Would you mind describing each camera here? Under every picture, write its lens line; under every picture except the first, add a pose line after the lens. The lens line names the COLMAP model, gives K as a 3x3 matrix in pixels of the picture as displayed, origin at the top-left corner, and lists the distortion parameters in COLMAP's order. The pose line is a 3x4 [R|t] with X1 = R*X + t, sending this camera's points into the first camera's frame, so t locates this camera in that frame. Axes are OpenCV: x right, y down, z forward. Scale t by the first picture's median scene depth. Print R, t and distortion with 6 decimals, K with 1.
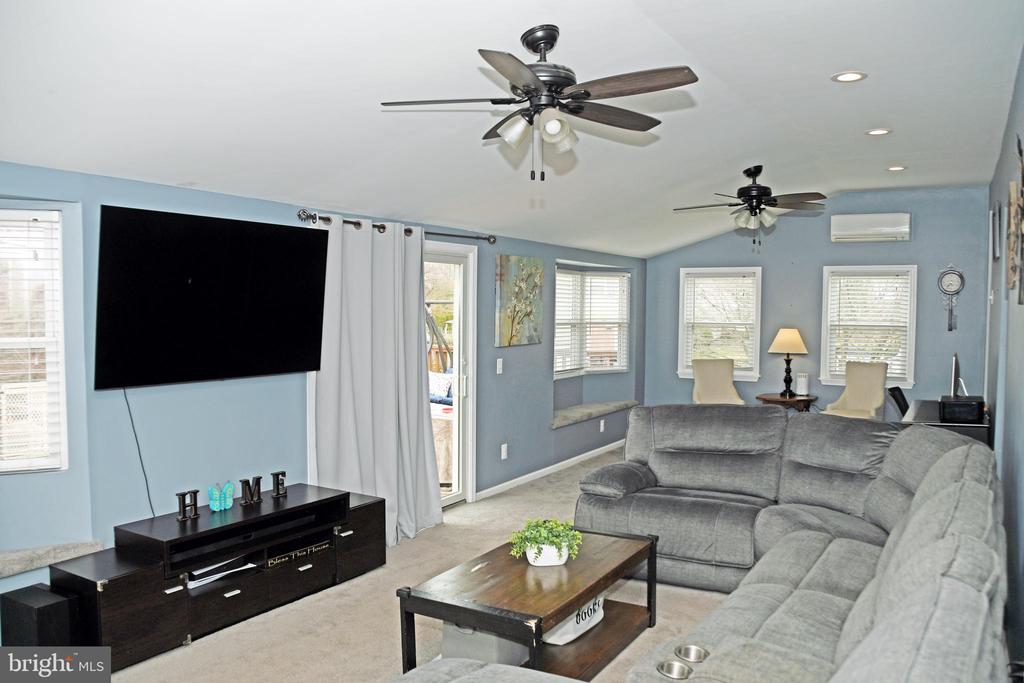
lens RADIAL K [[802.3, 0, 524.5], [0, 802.3, 352.3], [0, 0, 1]] dist [-0.137510, 0.094137]
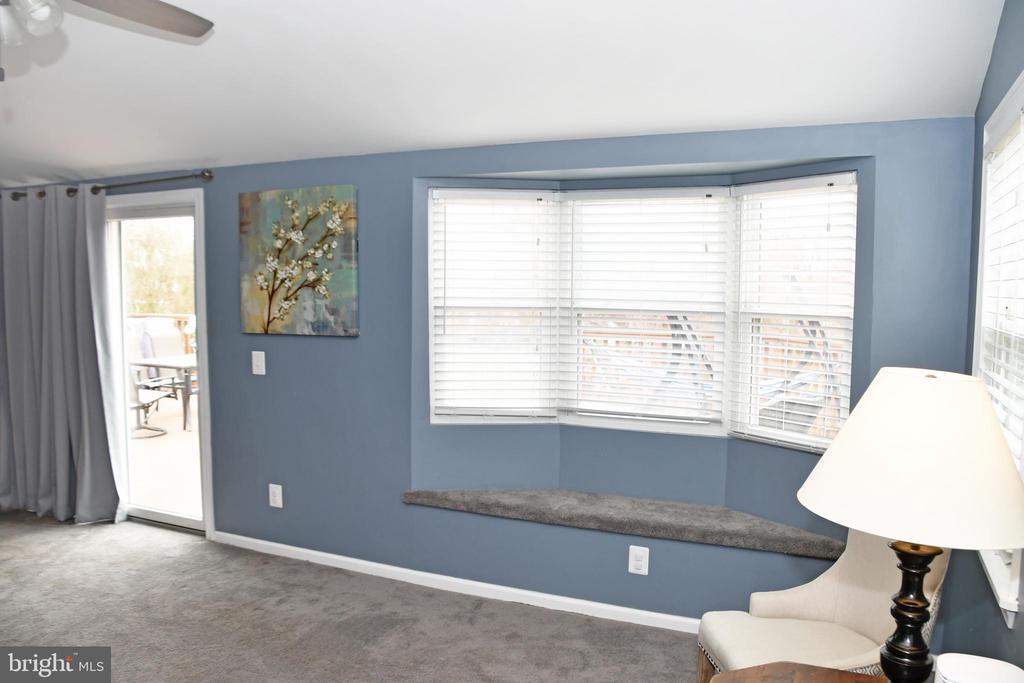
lens RADIAL K [[802.3, 0, 524.5], [0, 802.3, 352.3], [0, 0, 1]] dist [-0.137510, 0.094137]
pose [[0.090377, 0.088564, -0.991962, 0.615159], [-0.056131, 0.994908, 0.083713, -0.056603], [0.994325, 0.048114, 0.094888, 1.125612]]
